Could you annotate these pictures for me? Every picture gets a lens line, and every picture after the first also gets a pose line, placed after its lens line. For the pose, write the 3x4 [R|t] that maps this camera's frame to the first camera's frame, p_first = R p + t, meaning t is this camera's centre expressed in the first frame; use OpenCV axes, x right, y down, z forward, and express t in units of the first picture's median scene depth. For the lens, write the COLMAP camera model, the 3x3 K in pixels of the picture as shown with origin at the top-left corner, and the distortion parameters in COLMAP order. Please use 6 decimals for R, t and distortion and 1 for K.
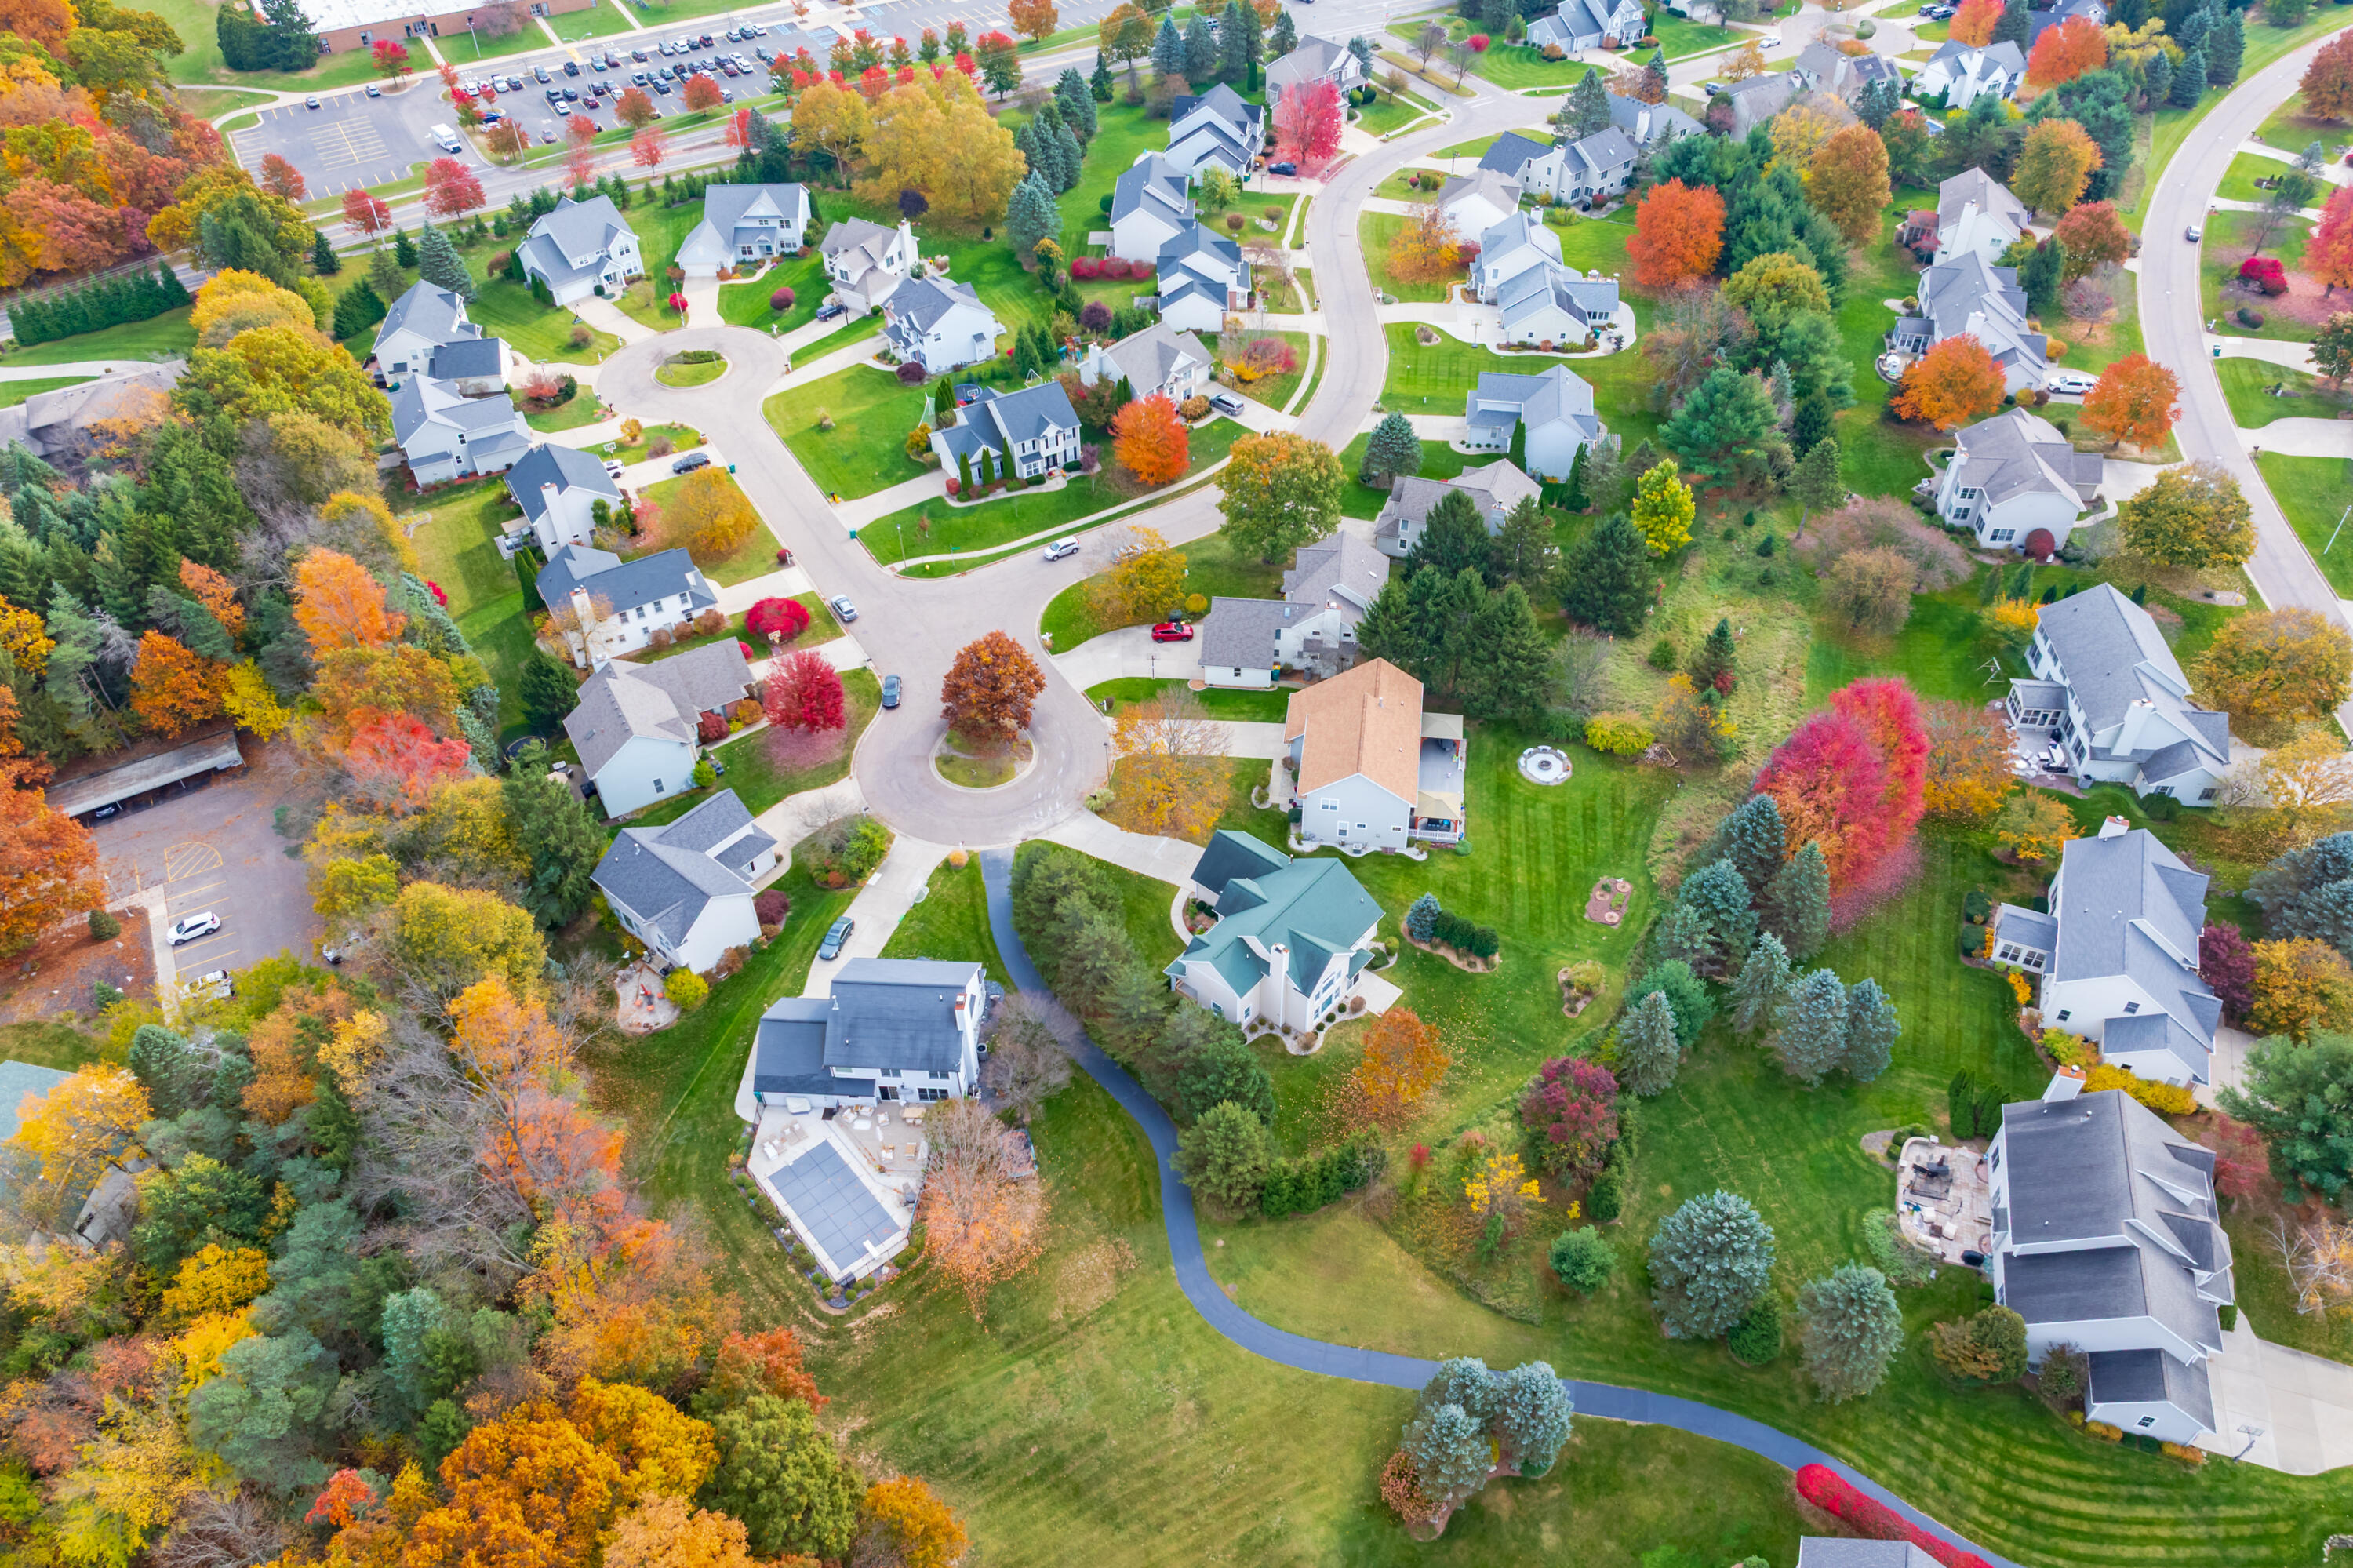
lens RADIAL K [[1652.7, 0, 1185.1], [0, 1652.7, 782.8], [0, 0, 1]] dist [-0.025616, 0.008578]
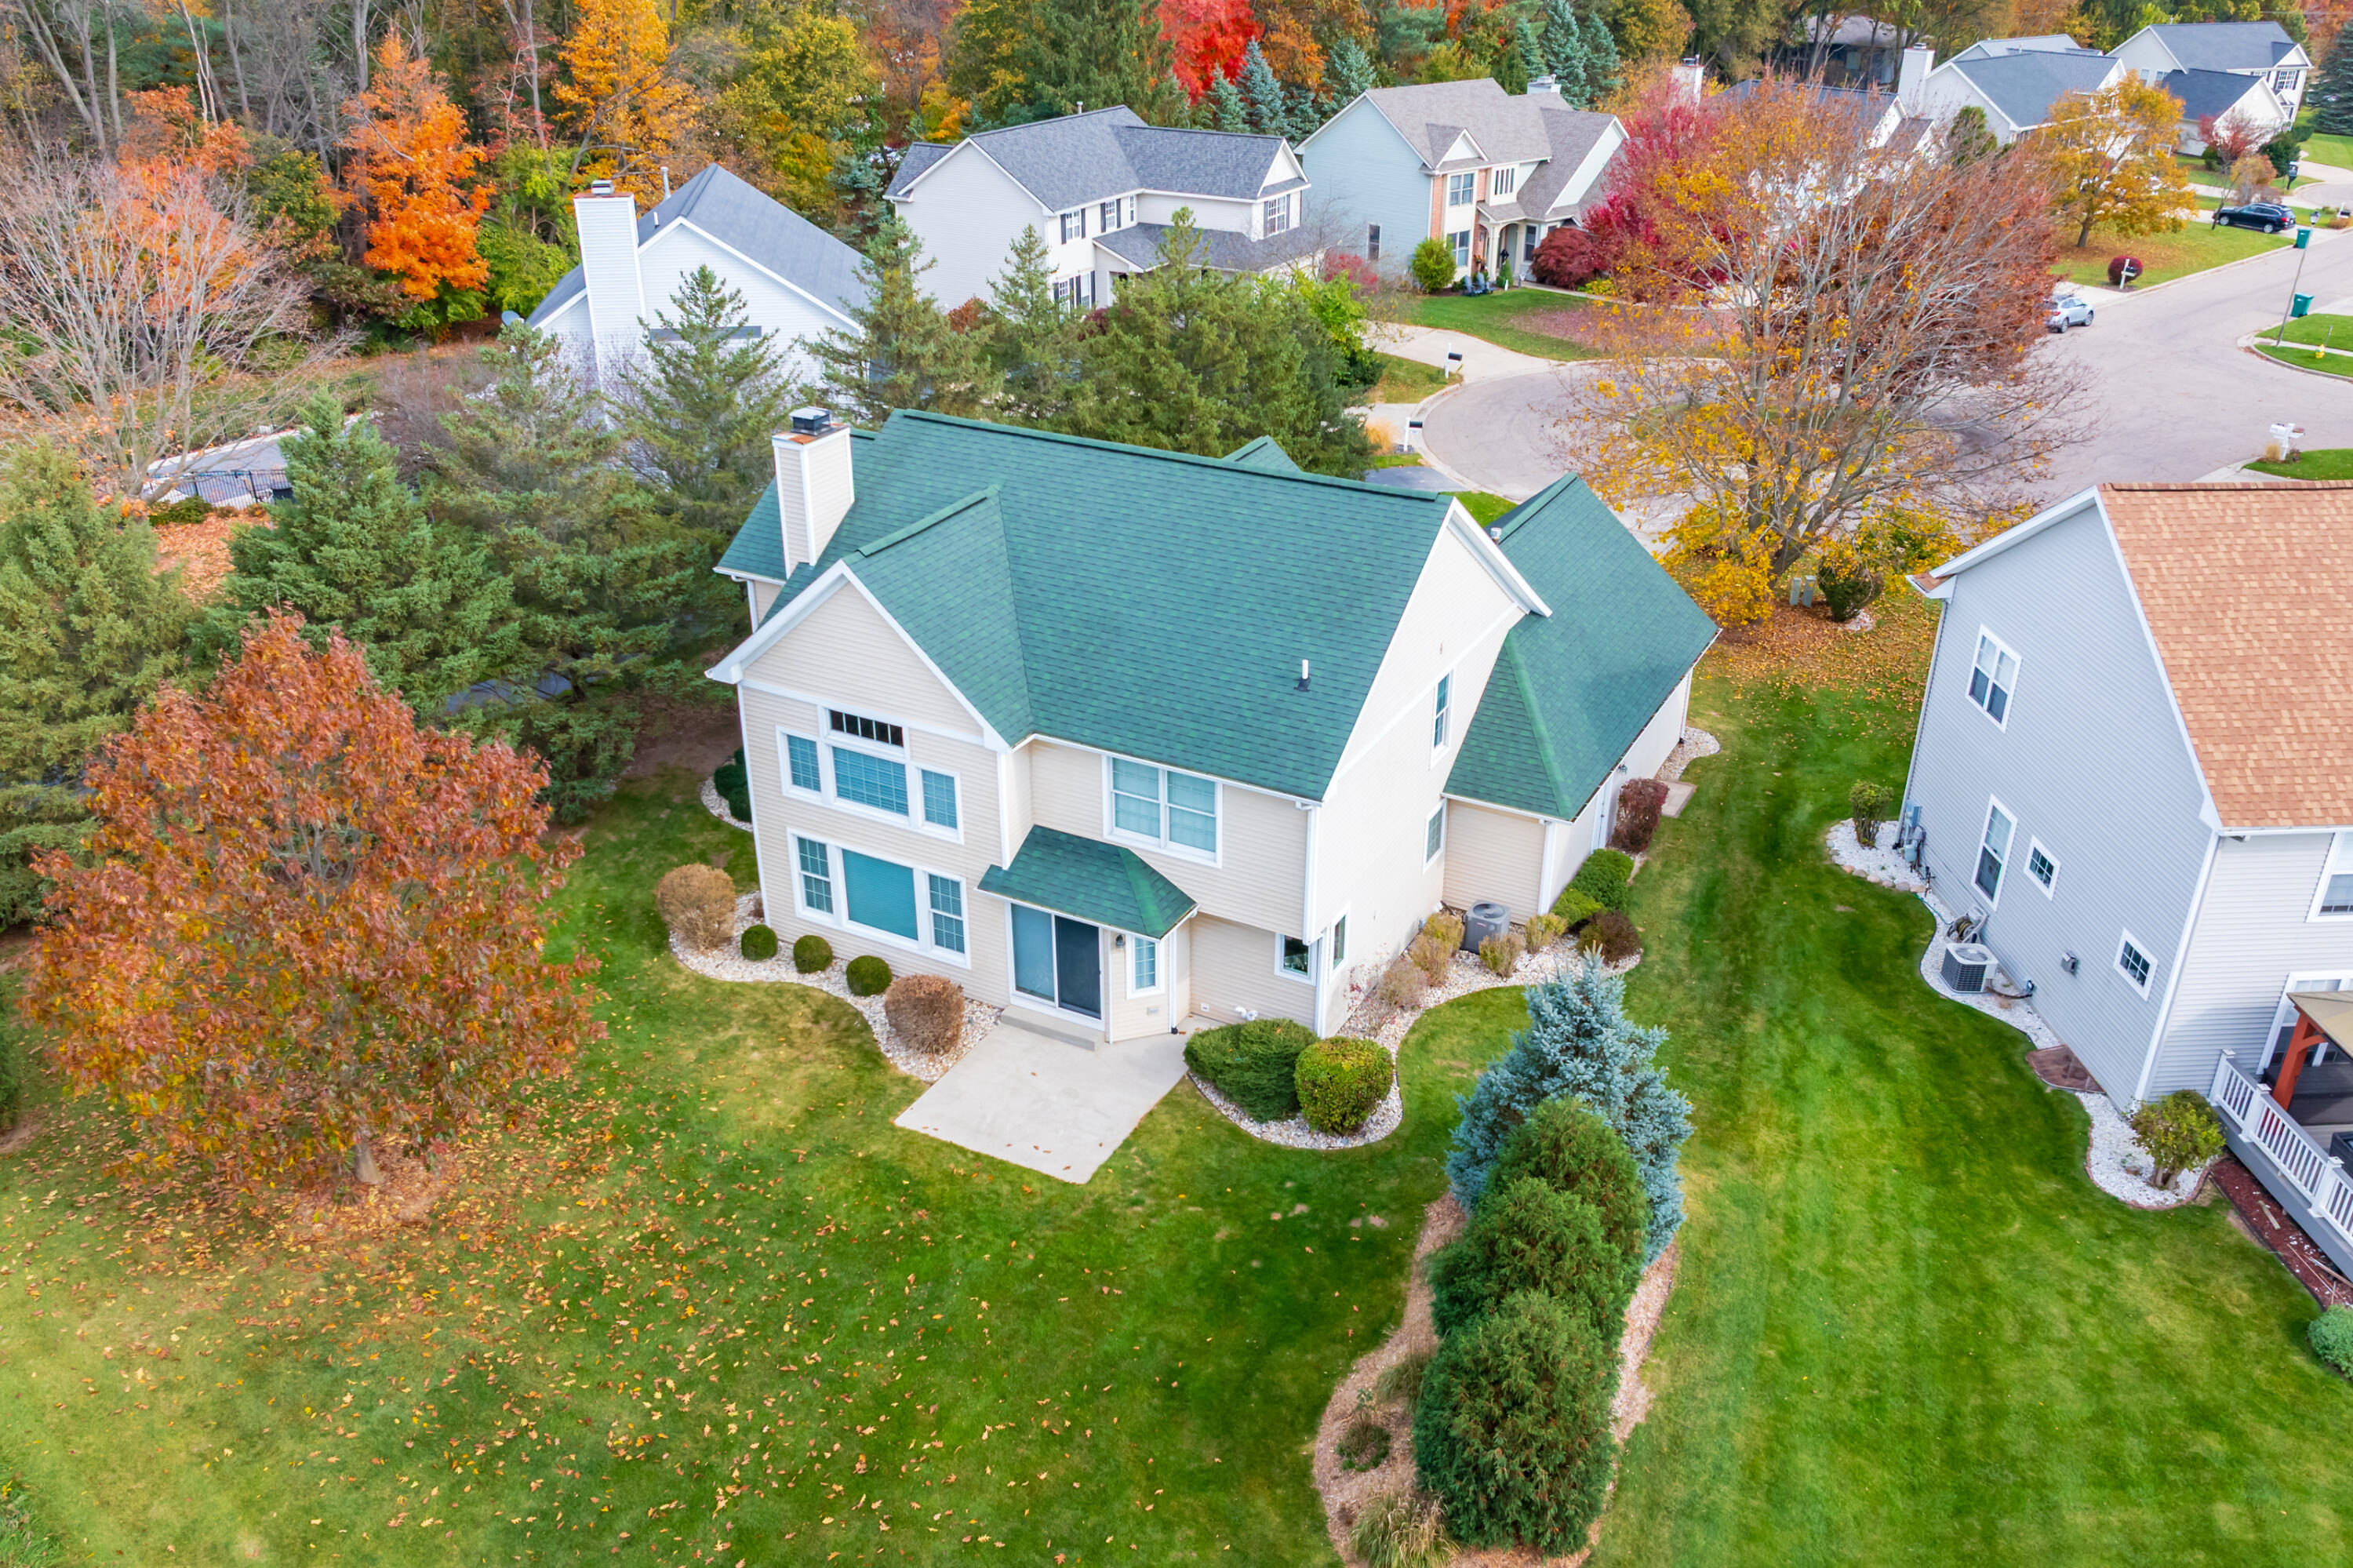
lens RADIAL K [[1848.6, 0, 1192.6], [0, 1848.6, 783.8], [0, 0, 1]] dist [-0.036780, 0.006849]
pose [[0.202130, 0.449323, -0.870203, 0.229761], [-0.670243, 0.711334, 0.211609, 0.034778], [0.714085, 0.540475, 0.444937, 0.706728]]
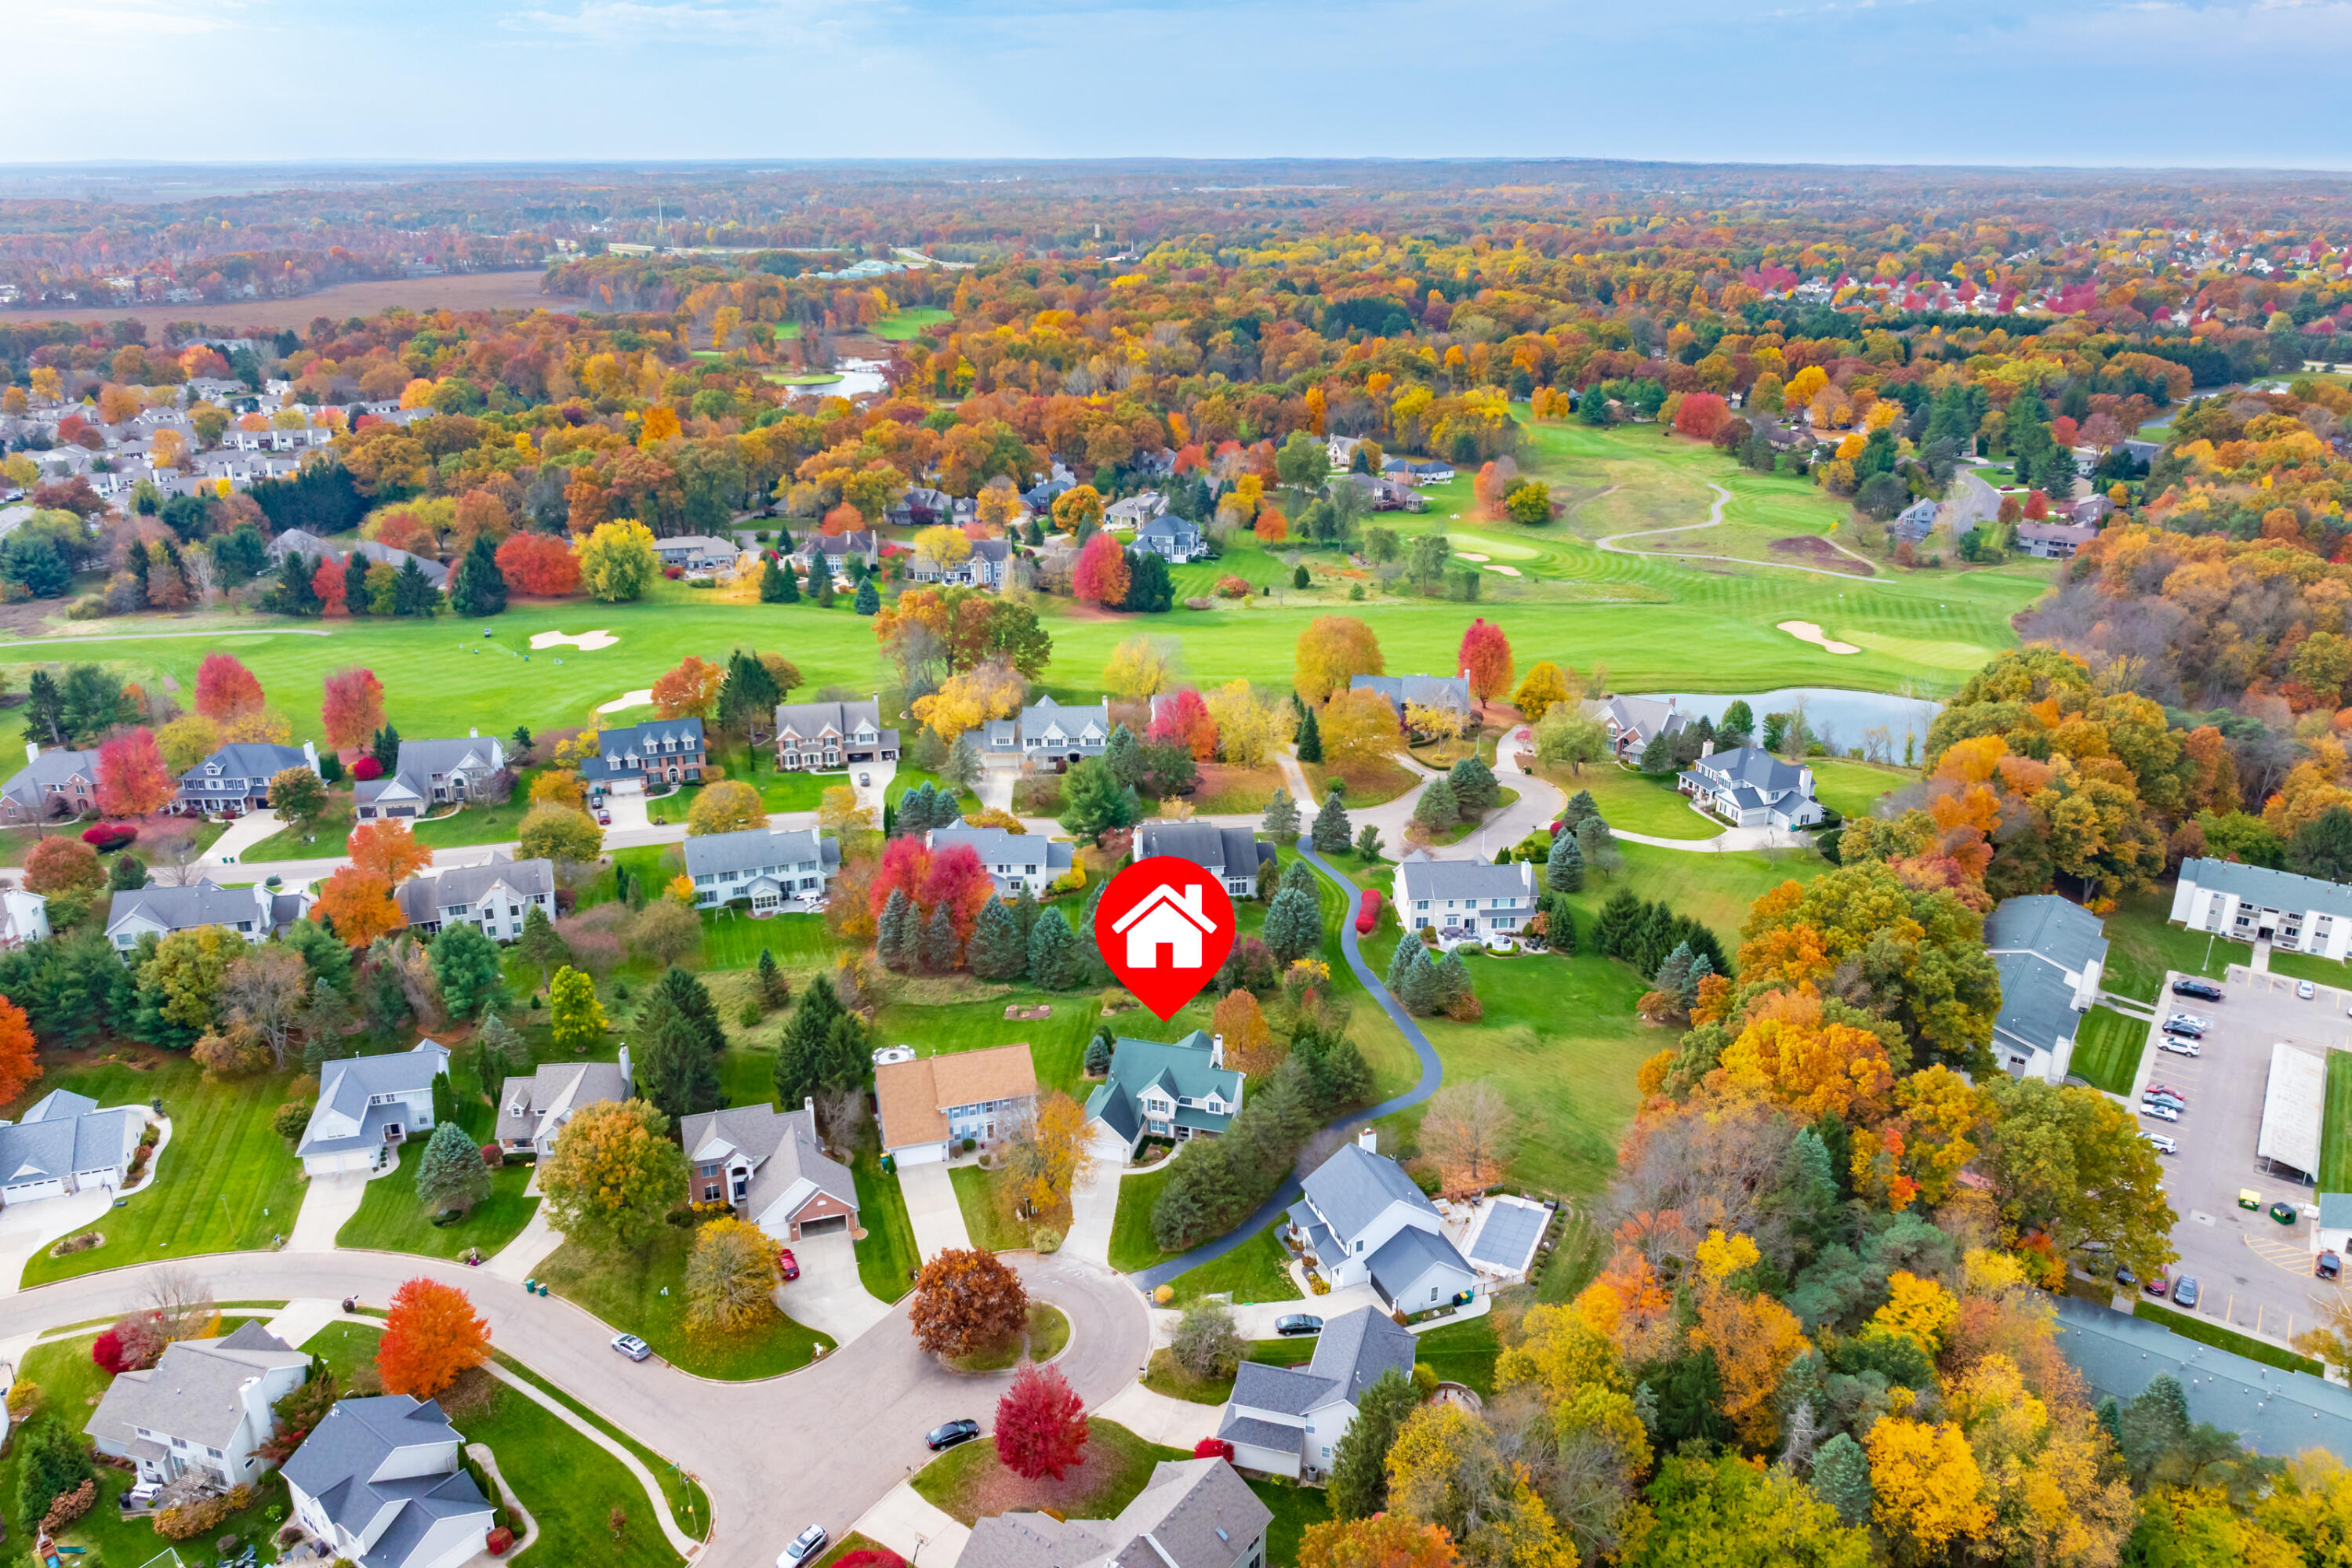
lens RADIAL K [[1651.9, 0, 1184.6], [0, 1651.9, 782.8], [0, 0, 1]] dist [-0.025616, 0.008578]
pose [[-0.413861, -0.314391, 0.854328, -0.818022], [0.624333, 0.584965, 0.517711, -0.595066], [-0.662516, 0.747646, -0.045810, 0.682050]]
